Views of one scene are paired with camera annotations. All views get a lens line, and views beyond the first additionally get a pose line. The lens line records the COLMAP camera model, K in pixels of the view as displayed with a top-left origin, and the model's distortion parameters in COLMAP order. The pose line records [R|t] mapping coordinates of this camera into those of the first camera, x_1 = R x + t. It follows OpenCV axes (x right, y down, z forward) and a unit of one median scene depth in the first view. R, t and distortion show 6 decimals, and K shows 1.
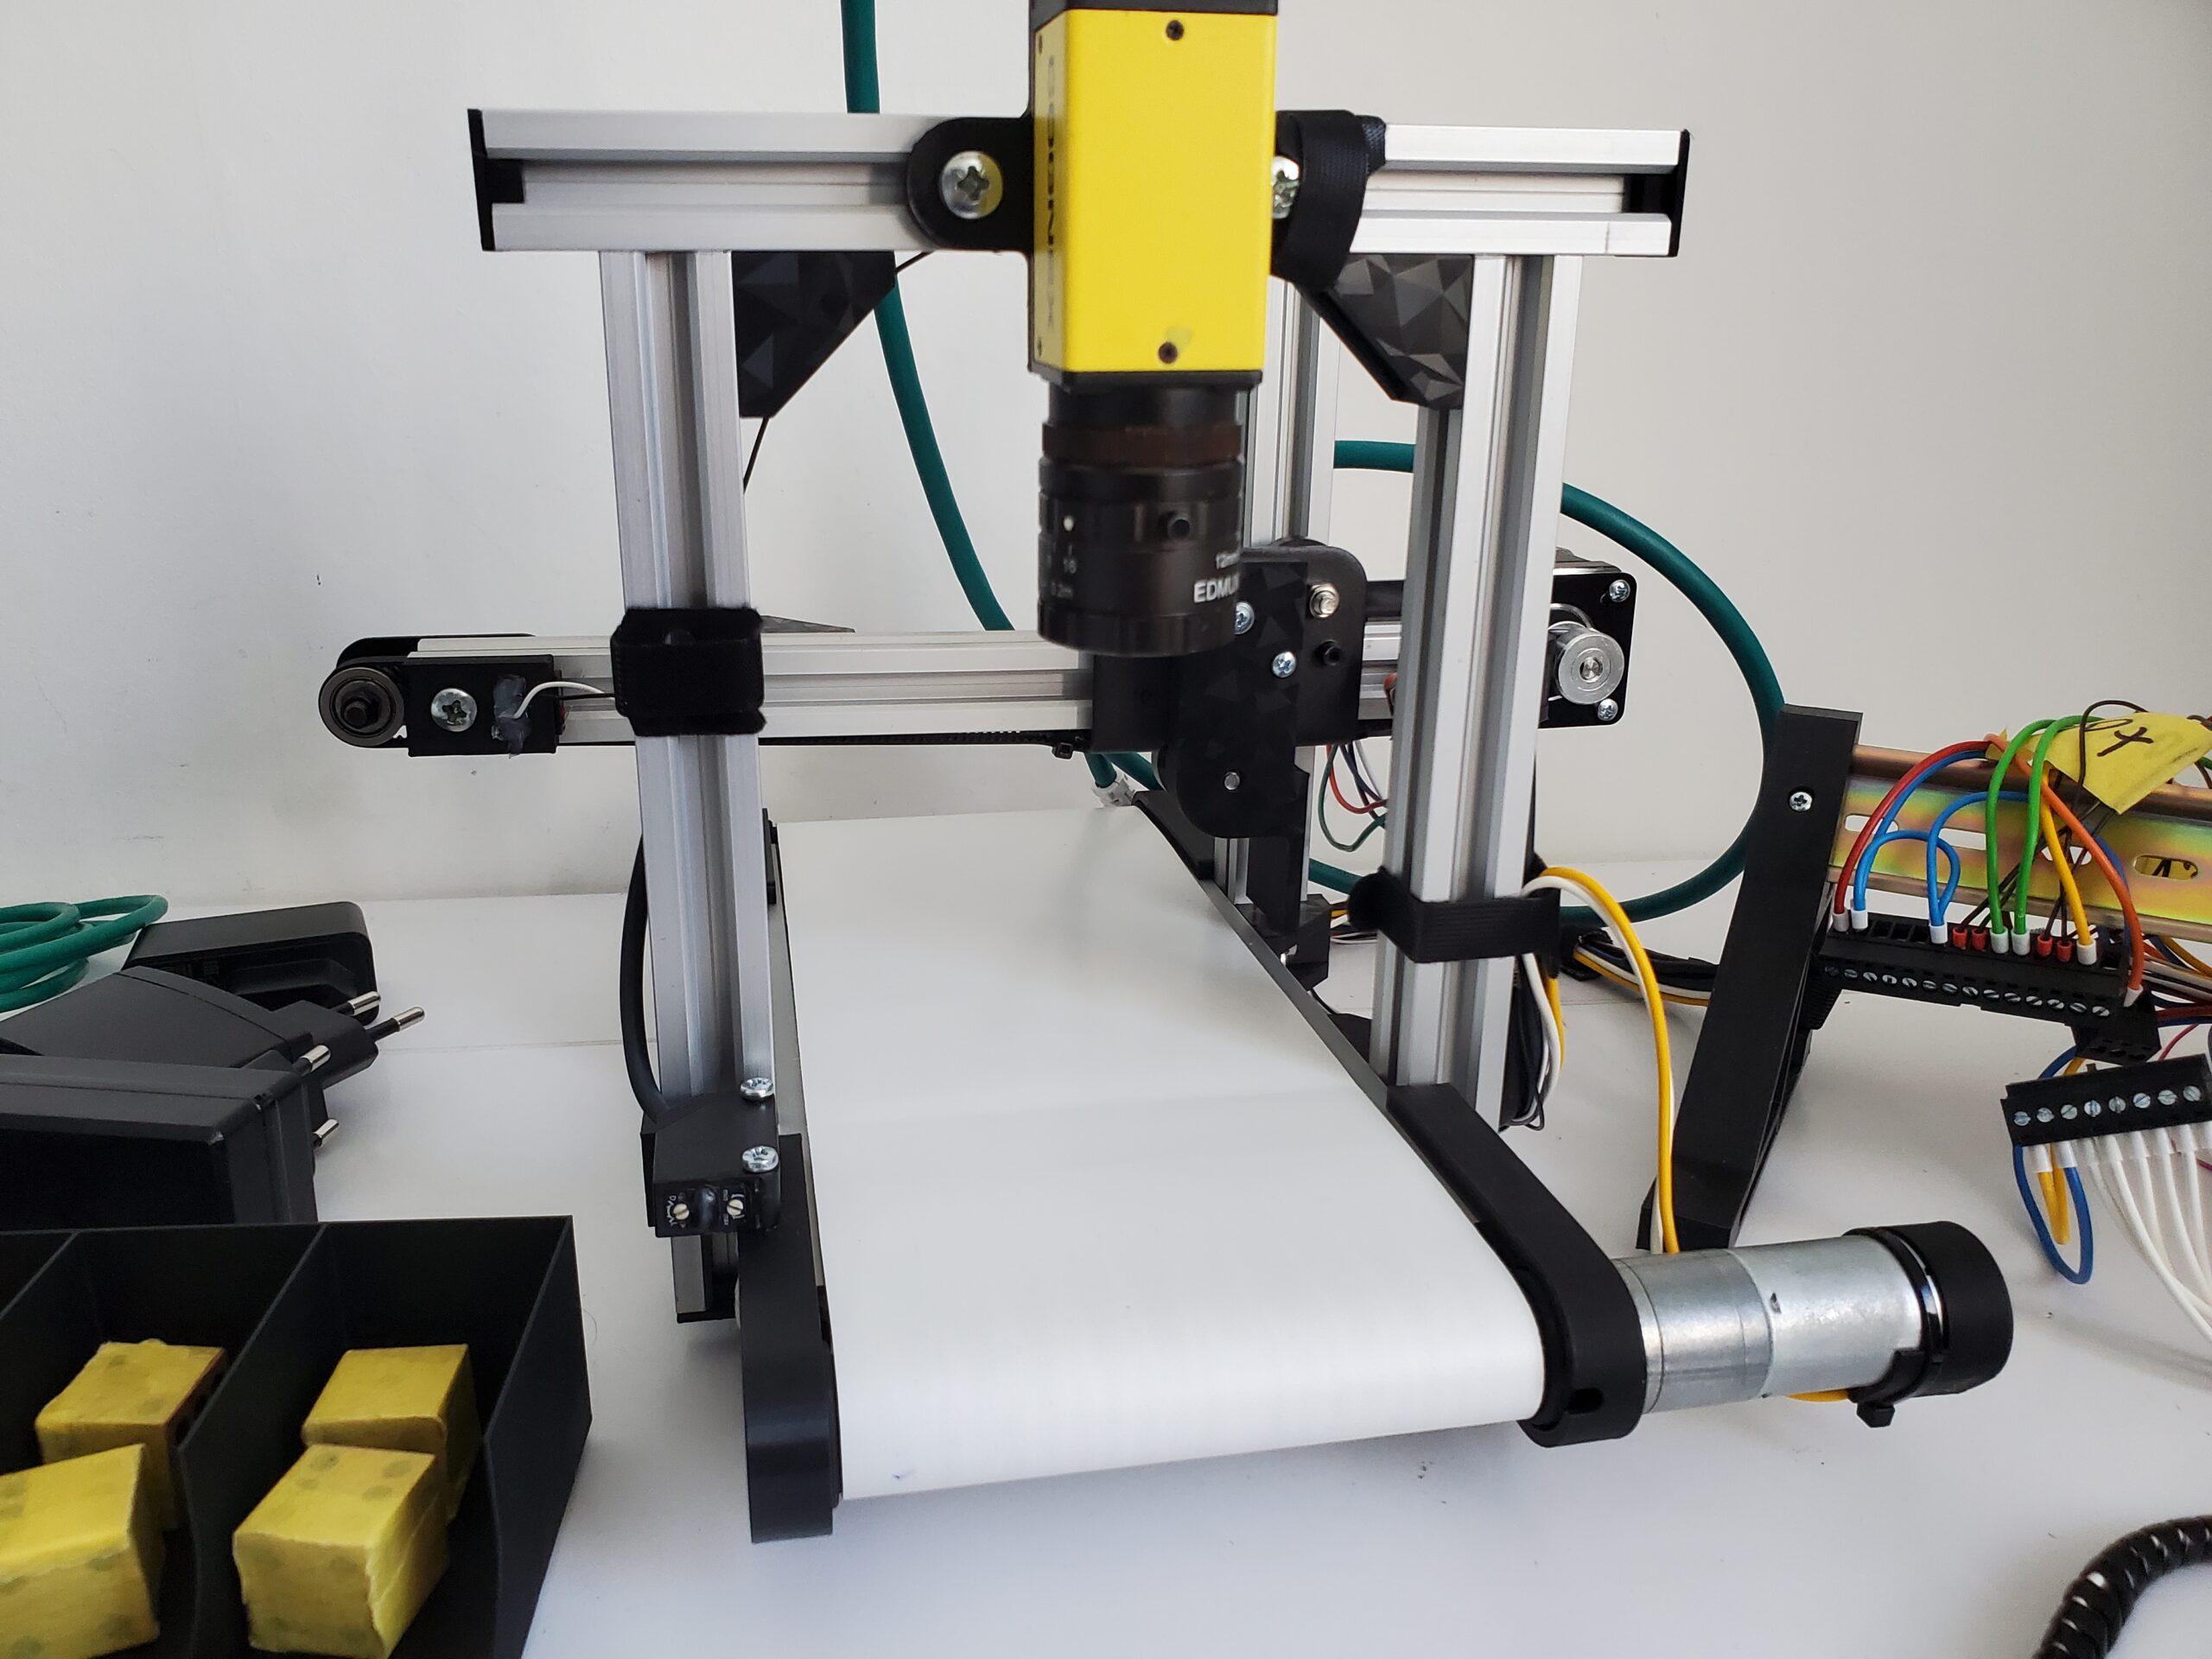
lens RADIAL K [[1823.6, 0, 1052.6], [0, 1823.6, 798.3], [0, 0, 1]] dist [-0.062695, 0.046437]
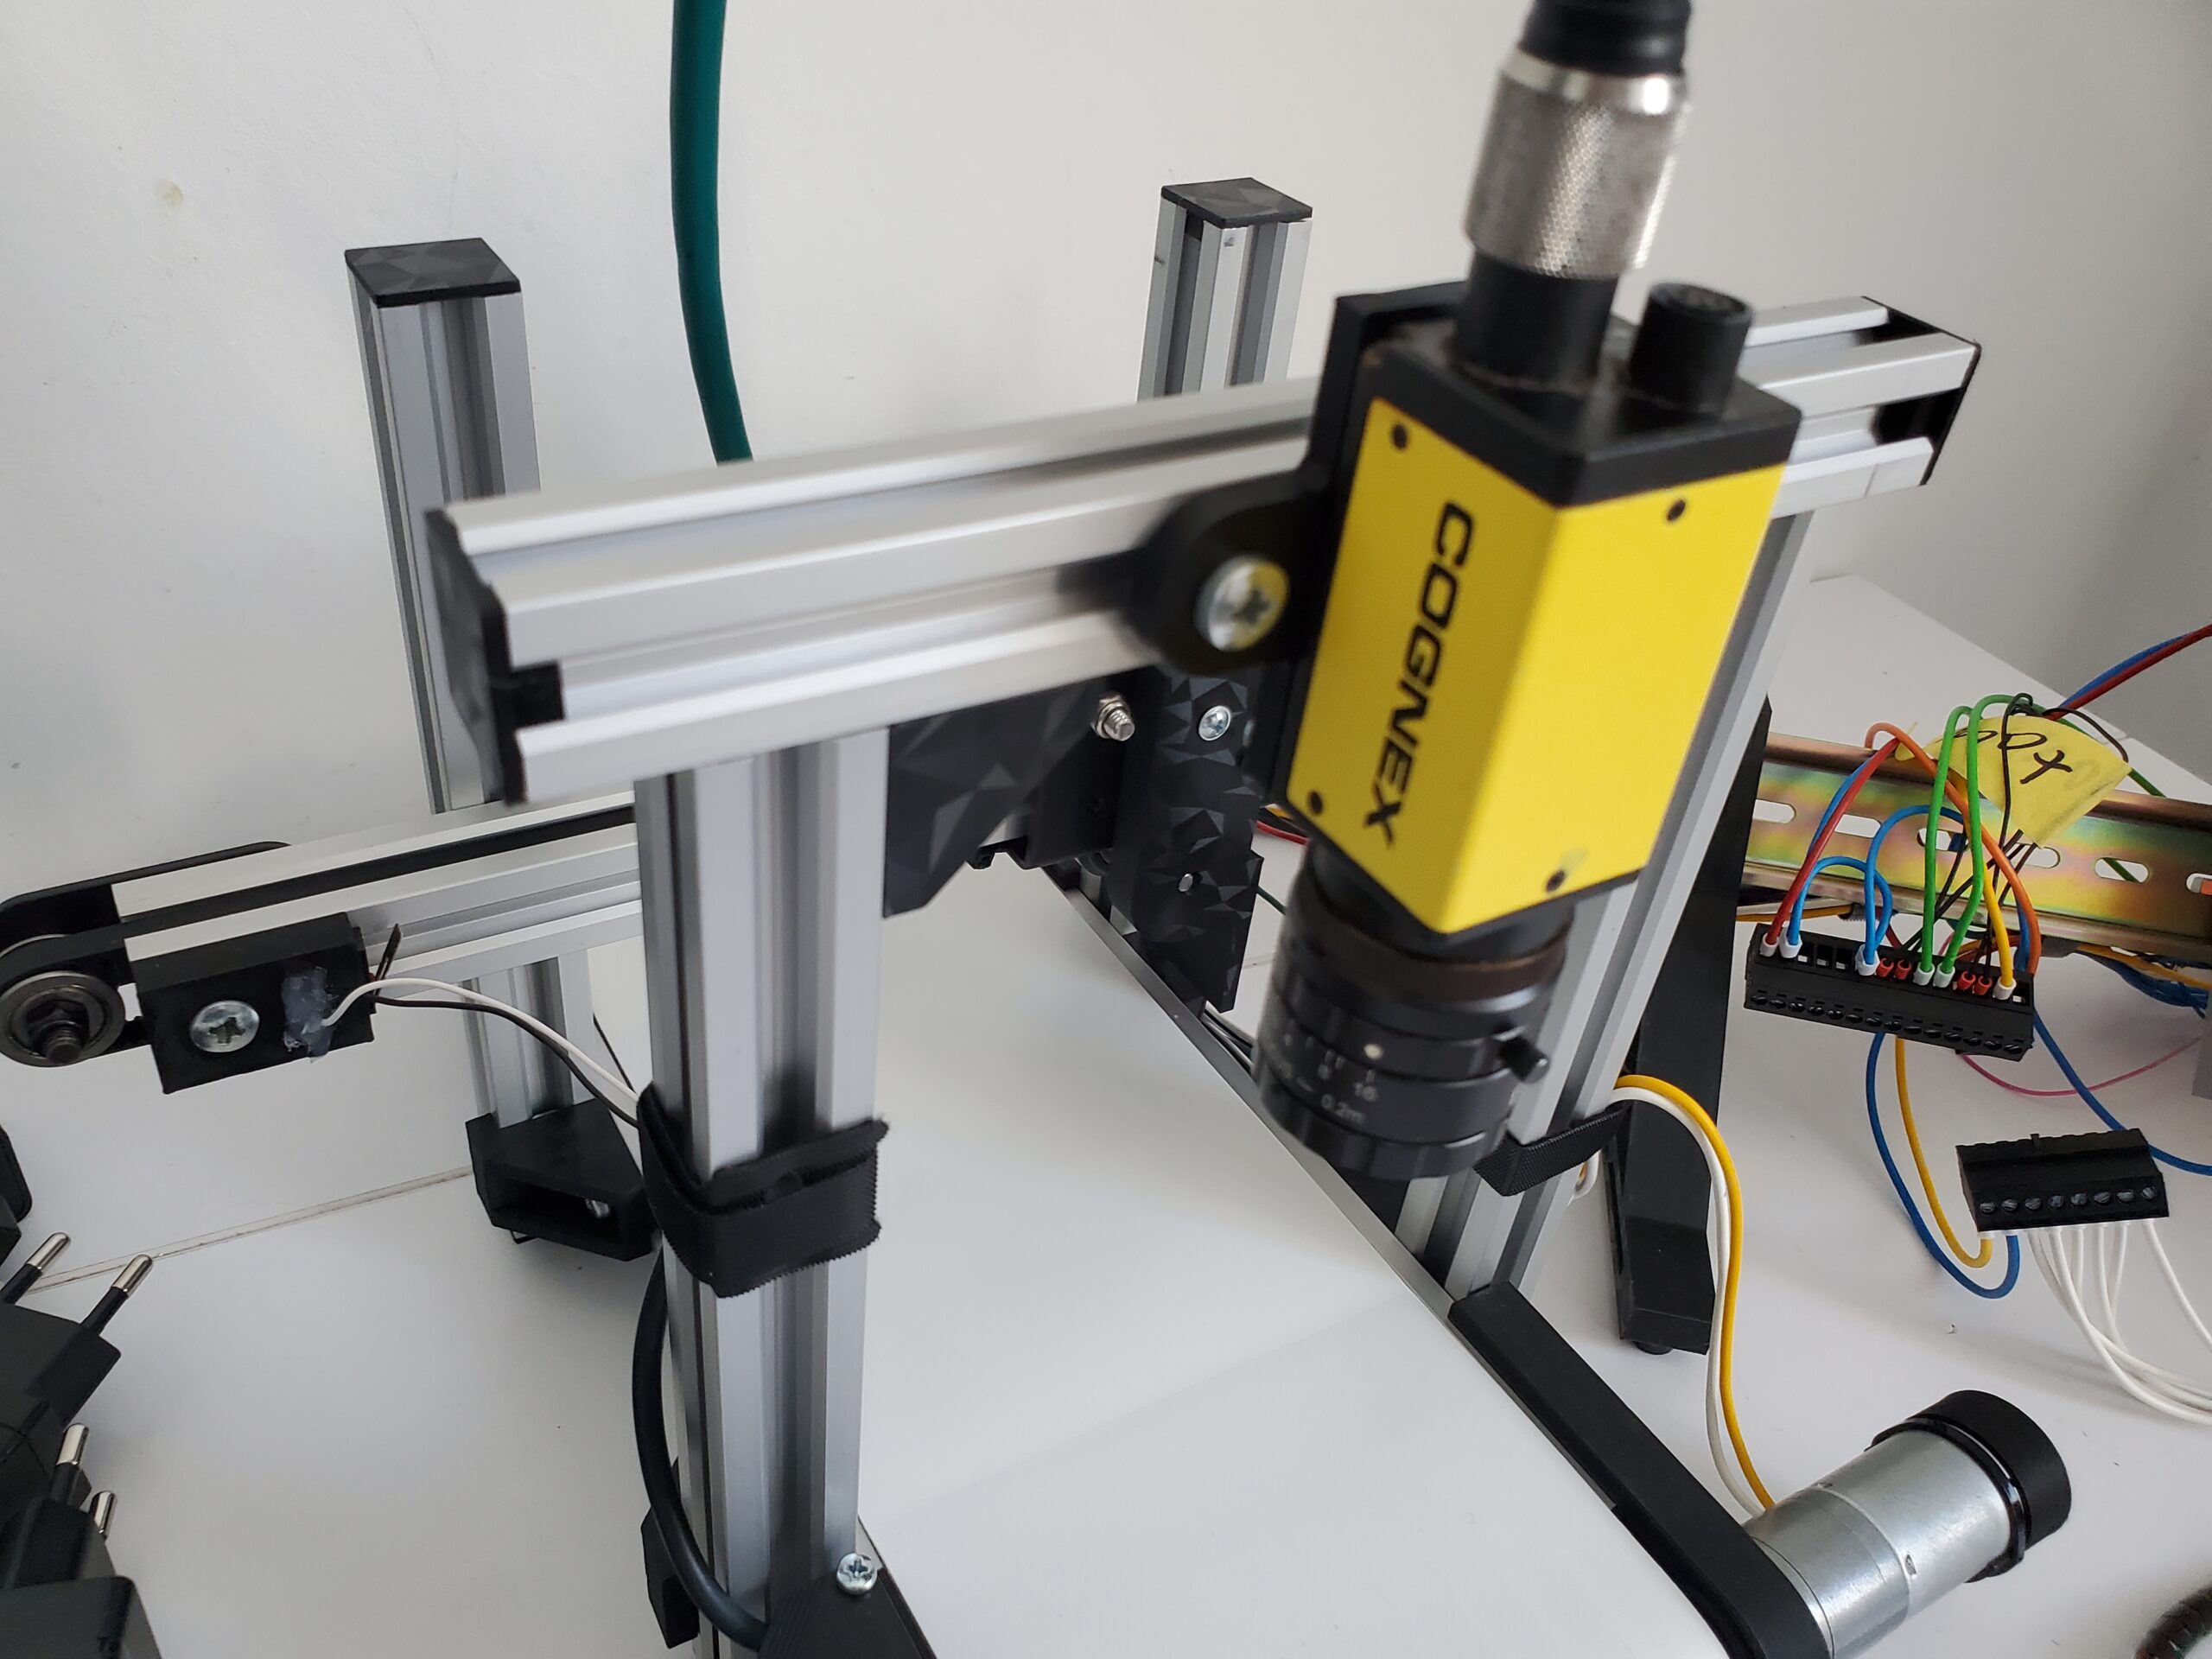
lens RADIAL K [[1823.6, 0, 1110.4], [0, 1823.6, 835.0], [0, 0, 1]] dist [-0.062695, 0.046437]
pose [[0.933595, -0.133633, 0.332479, -0.260683], [0.014167, 0.940898, 0.338394, -0.390151], [-0.358049, -0.311213, 0.880311, 0.328323]]
